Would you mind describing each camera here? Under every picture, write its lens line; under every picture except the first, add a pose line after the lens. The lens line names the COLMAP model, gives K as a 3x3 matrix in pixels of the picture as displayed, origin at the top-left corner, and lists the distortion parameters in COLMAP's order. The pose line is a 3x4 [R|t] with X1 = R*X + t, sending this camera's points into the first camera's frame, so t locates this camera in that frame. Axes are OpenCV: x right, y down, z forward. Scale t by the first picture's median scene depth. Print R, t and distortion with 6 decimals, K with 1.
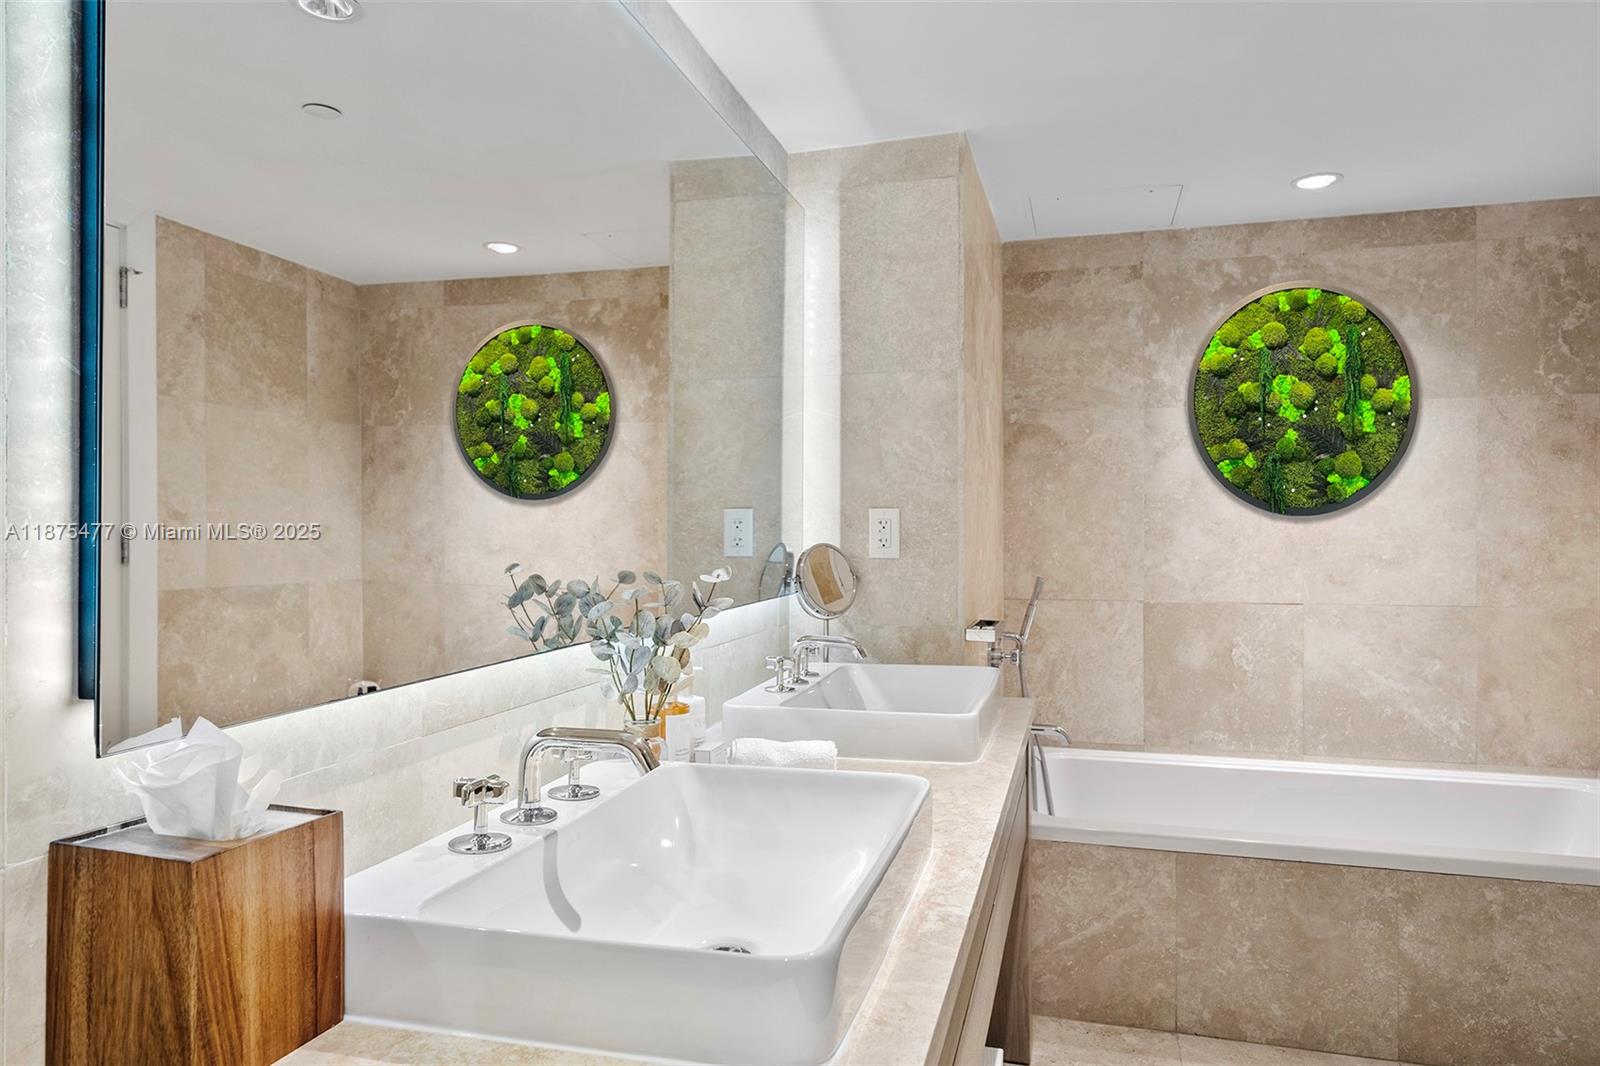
lens RADIAL K [[1022.4, 0, 804.5], [0, 1022.4, 675.5], [0, 0, 1]] dist [0.021703, 0.001628]
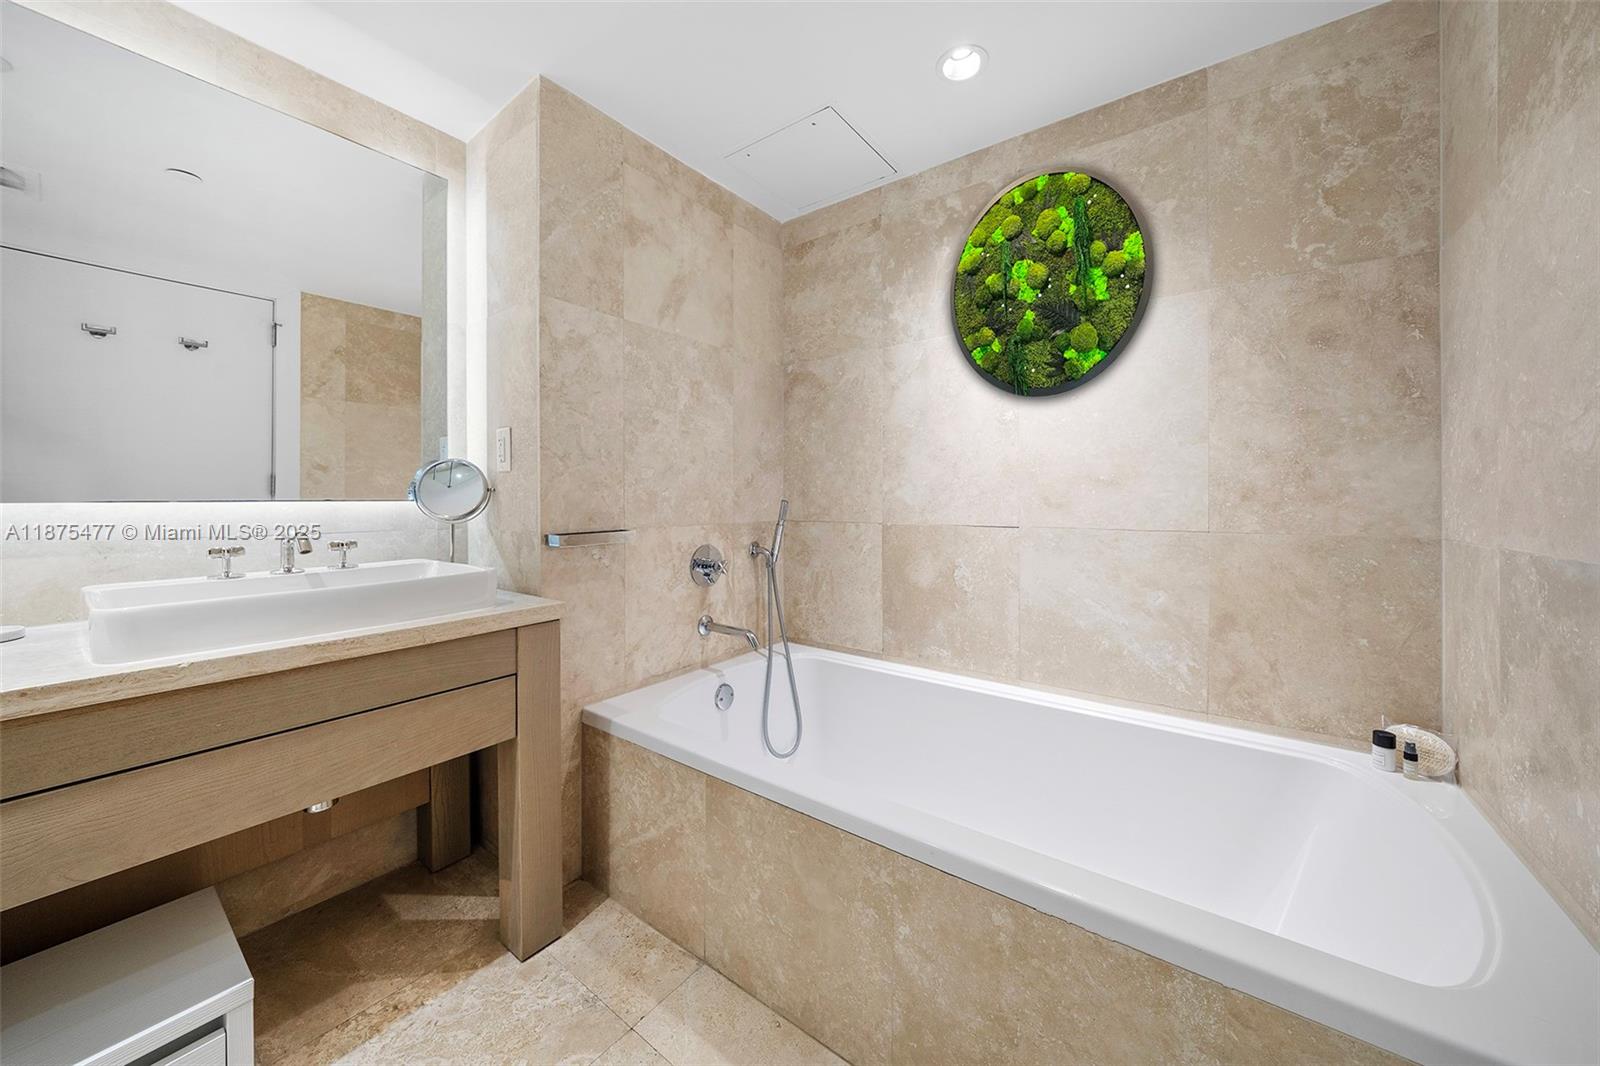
lens RADIAL K [[556.1, 0, 797.9], [0, 556.1, 572.5], [0, 0, 1]] dist [-0.004069, -0.000122]
pose [[0.930614, 0.046213, -0.363072, 0.500272], [-0.052099, 0.998621, -0.006430, -0.011998], [0.362275, 0.024900, 0.931739, 0.443480]]
